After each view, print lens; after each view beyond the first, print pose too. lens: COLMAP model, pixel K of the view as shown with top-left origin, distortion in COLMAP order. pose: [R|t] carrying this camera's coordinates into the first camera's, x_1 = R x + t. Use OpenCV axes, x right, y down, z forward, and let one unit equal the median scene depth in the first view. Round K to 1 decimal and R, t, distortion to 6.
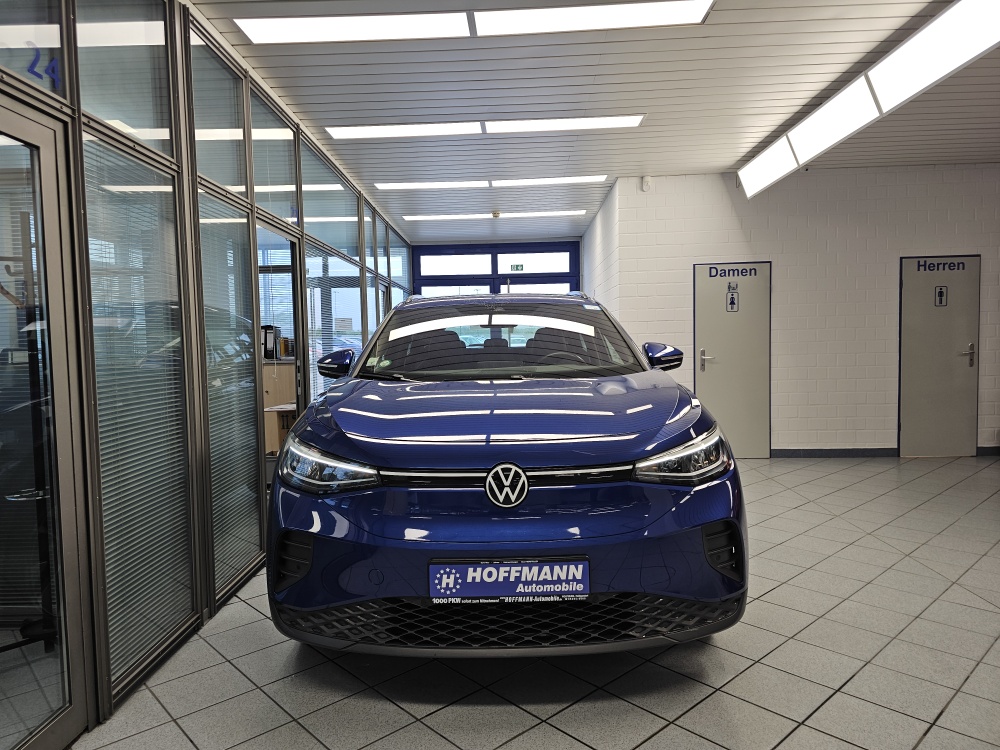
lens RADIAL K [[684.0, 0, 482.5], [0, 684.0, 381.0], [0, 0, 1]] dist [0.035817, -0.040075]
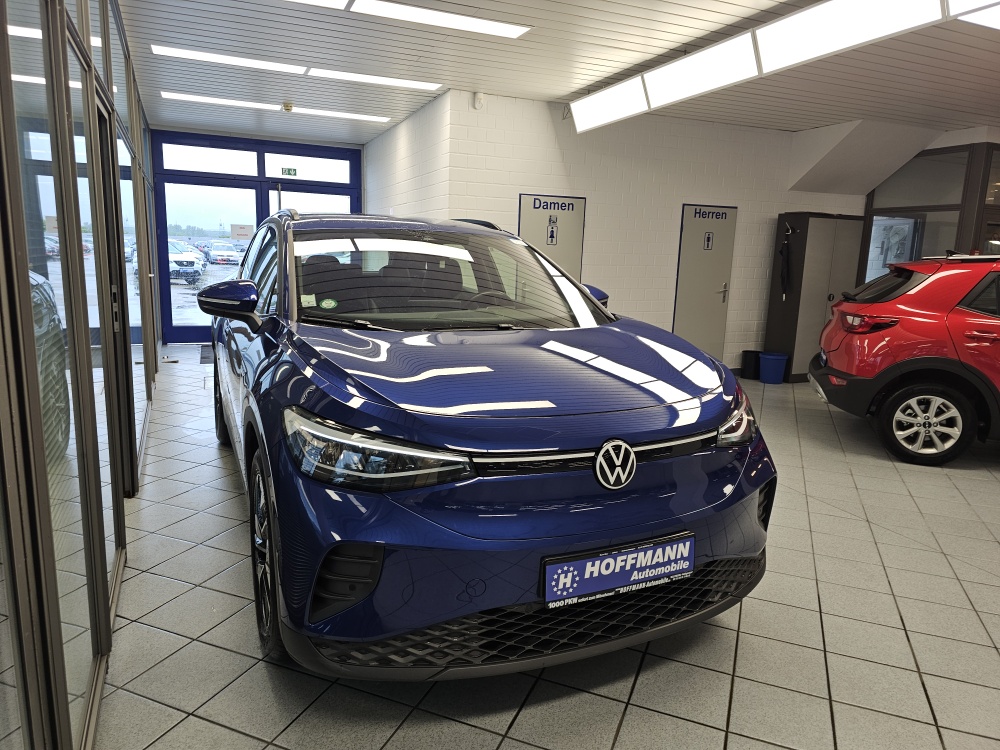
lens RADIAL K [[684.0, 0, 501.0], [0, 684.0, 384.5], [0, 0, 1]] dist [0.035817, -0.040075]
pose [[0.893126, -0.033515, 0.448557, -0.470946], [-0.025402, 0.991871, 0.124690, -0.053852], [-0.449089, -0.122758, 0.885014, 0.289118]]
